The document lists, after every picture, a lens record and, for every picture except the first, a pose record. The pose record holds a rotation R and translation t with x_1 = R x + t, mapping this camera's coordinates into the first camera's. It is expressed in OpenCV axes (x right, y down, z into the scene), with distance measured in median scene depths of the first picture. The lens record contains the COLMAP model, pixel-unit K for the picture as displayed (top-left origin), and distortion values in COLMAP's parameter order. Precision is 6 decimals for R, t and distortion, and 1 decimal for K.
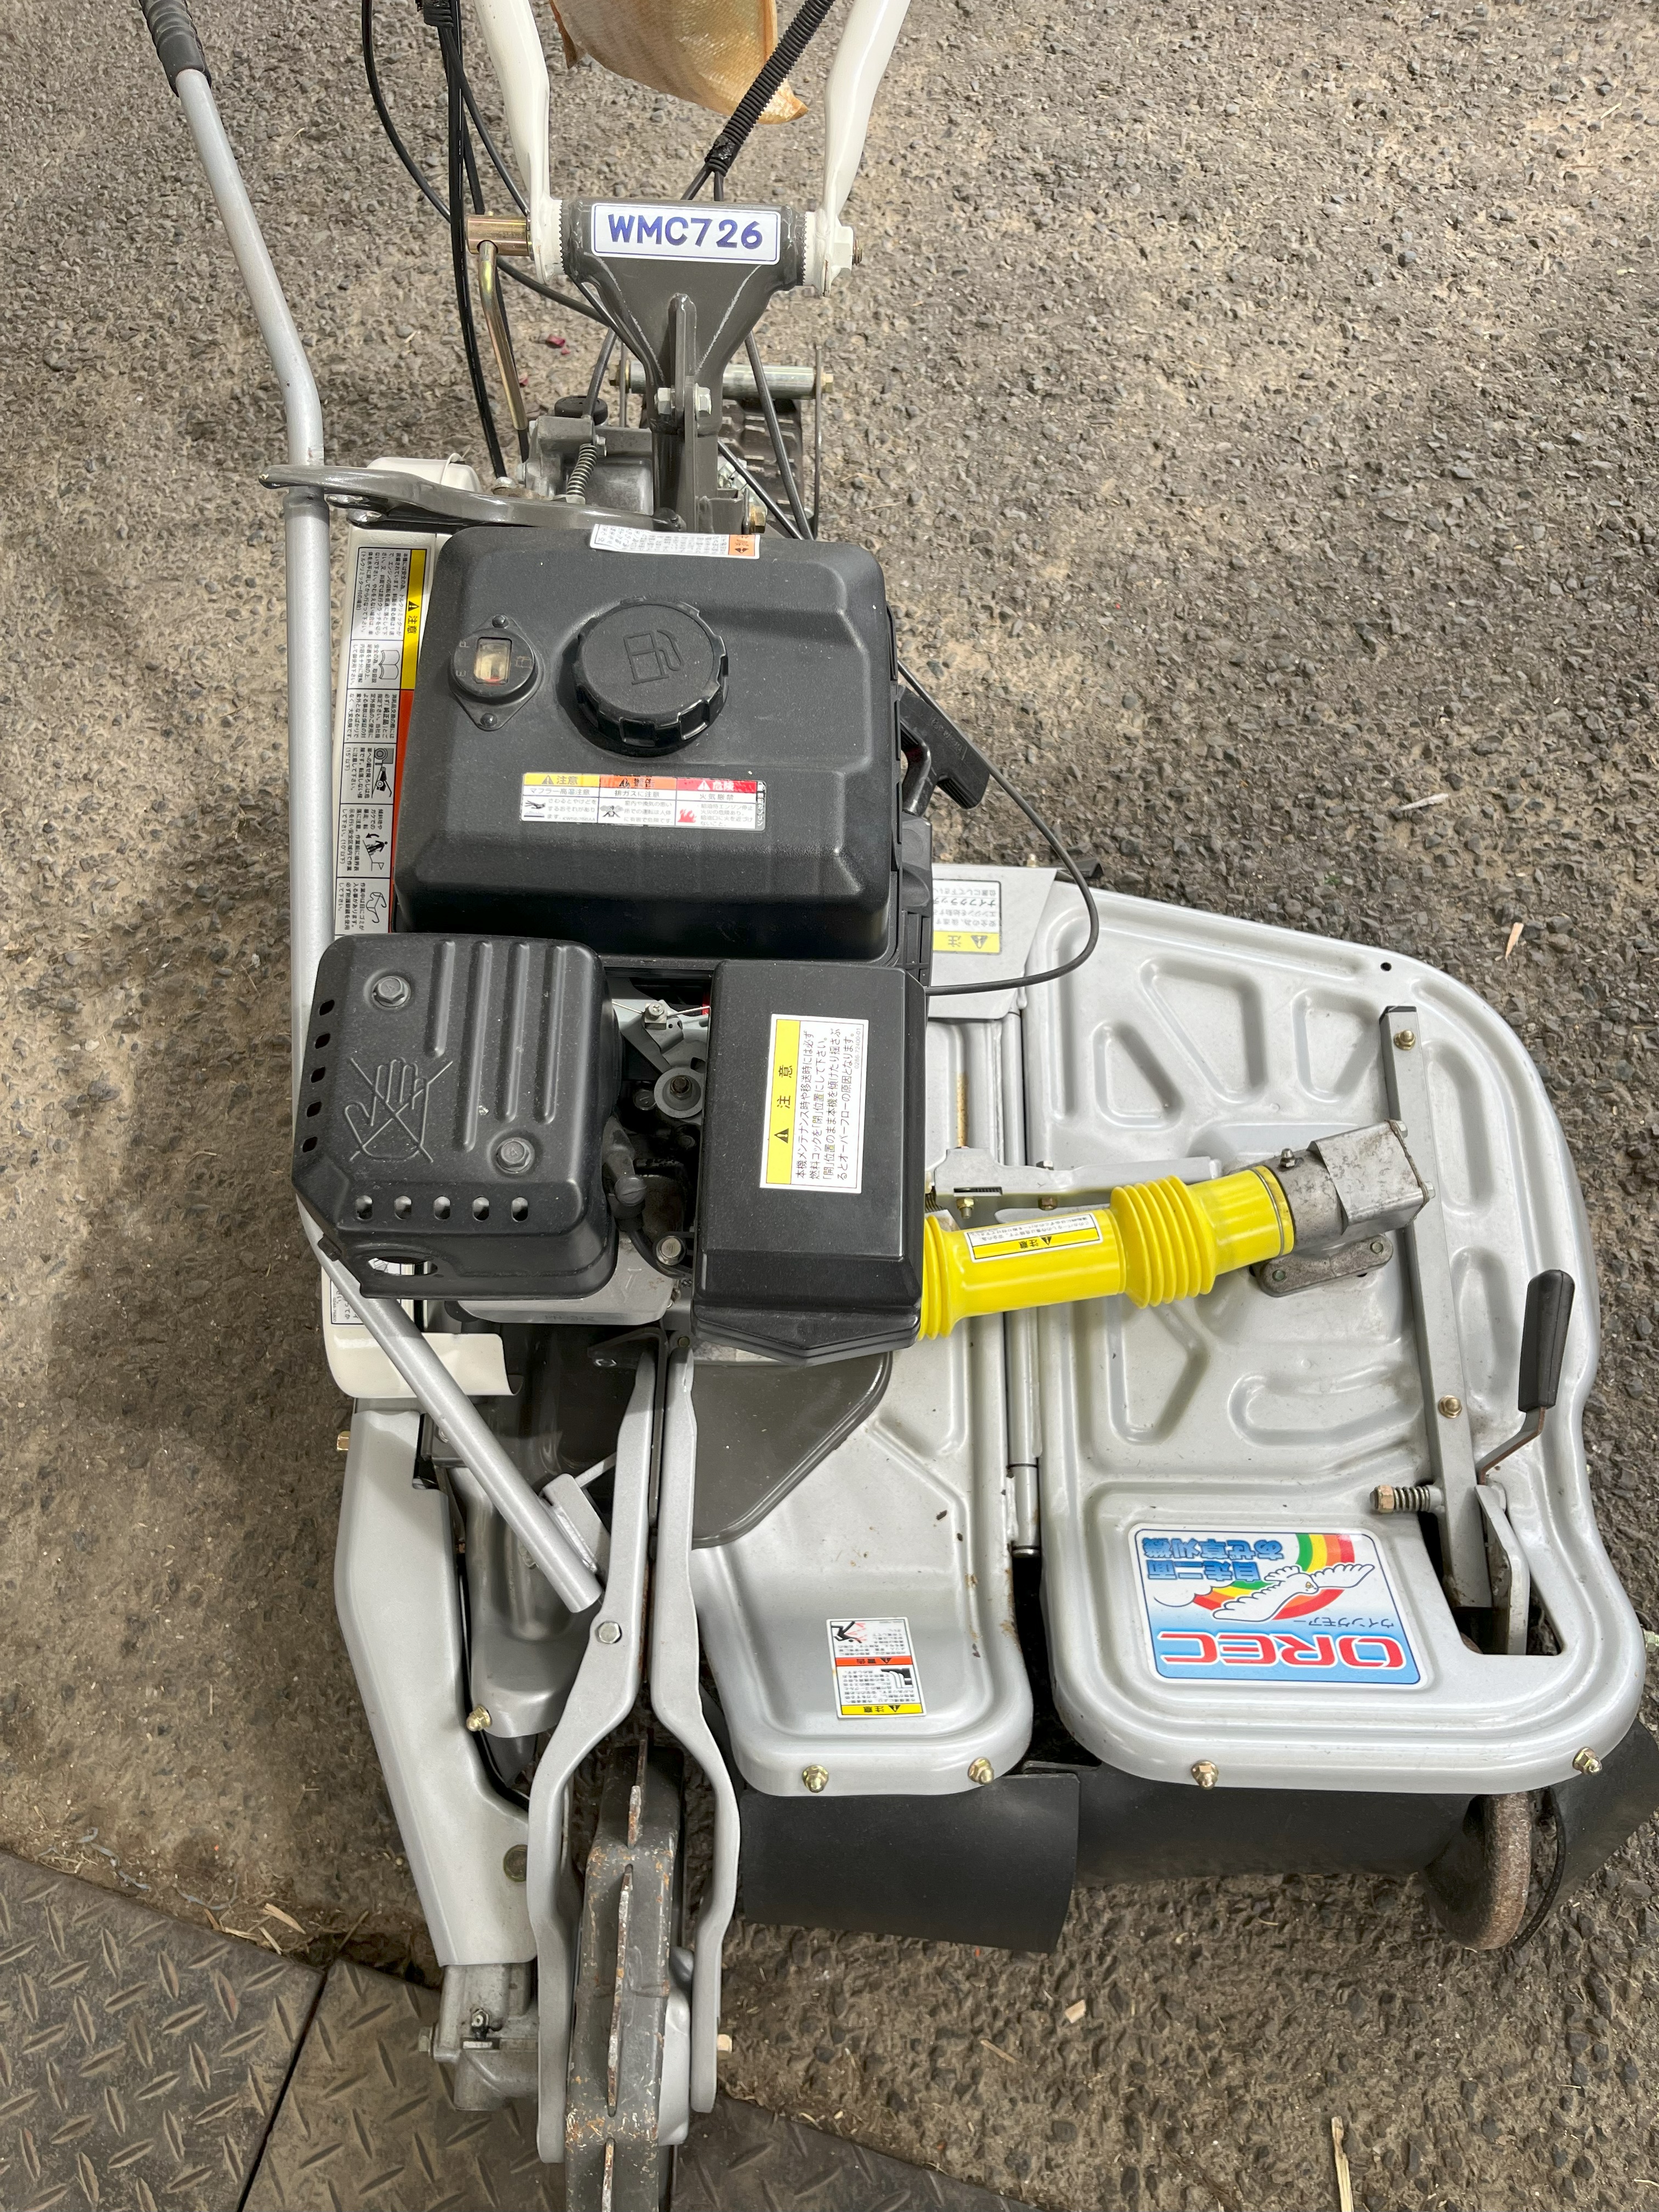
lens RADIAL K [[1671.5, 0, 823.4], [0, 1671.5, 1078.4], [0, 0, 1]] dist [0.059455, -0.090938]
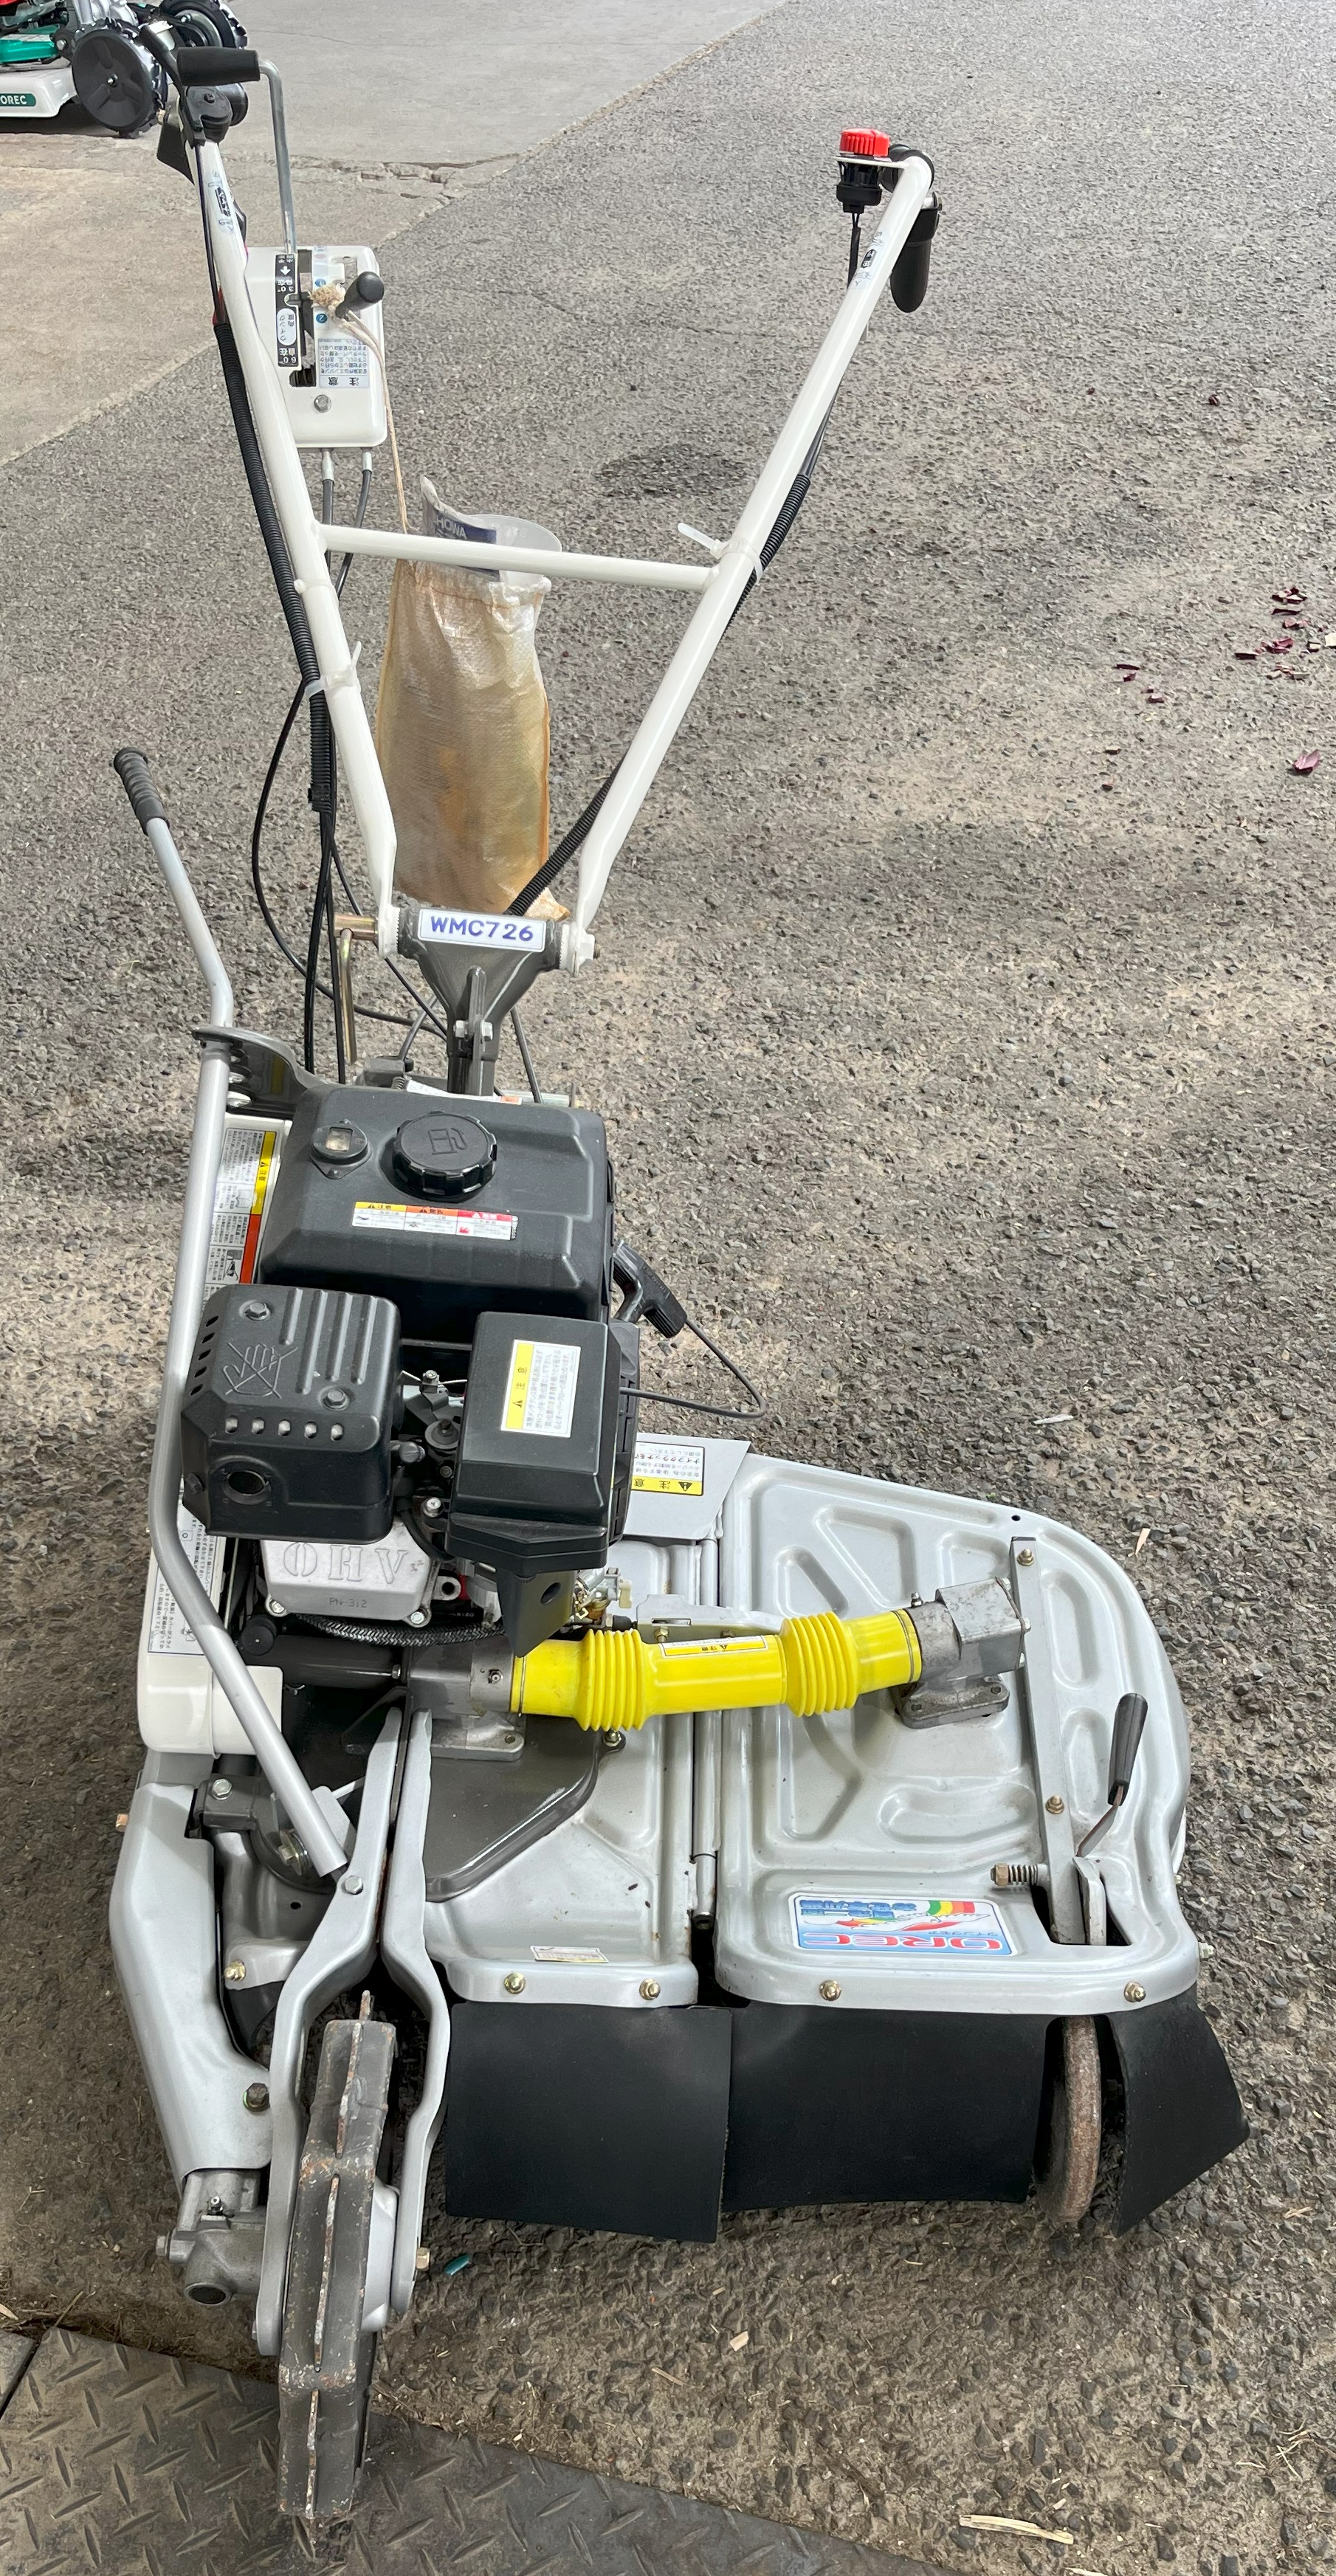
lens RADIAL K [[1851.8, 0, 668.0], [0, 1851.8, 1288.0], [0, 0, 1]] dist [0.096893, -0.127761]
pose [[0.998273, 0.040066, 0.042966, 0.022666], [-0.020949, 0.926054, -0.376810, 0.373600], [-0.054886, 0.375259, 0.925293, -0.378348]]
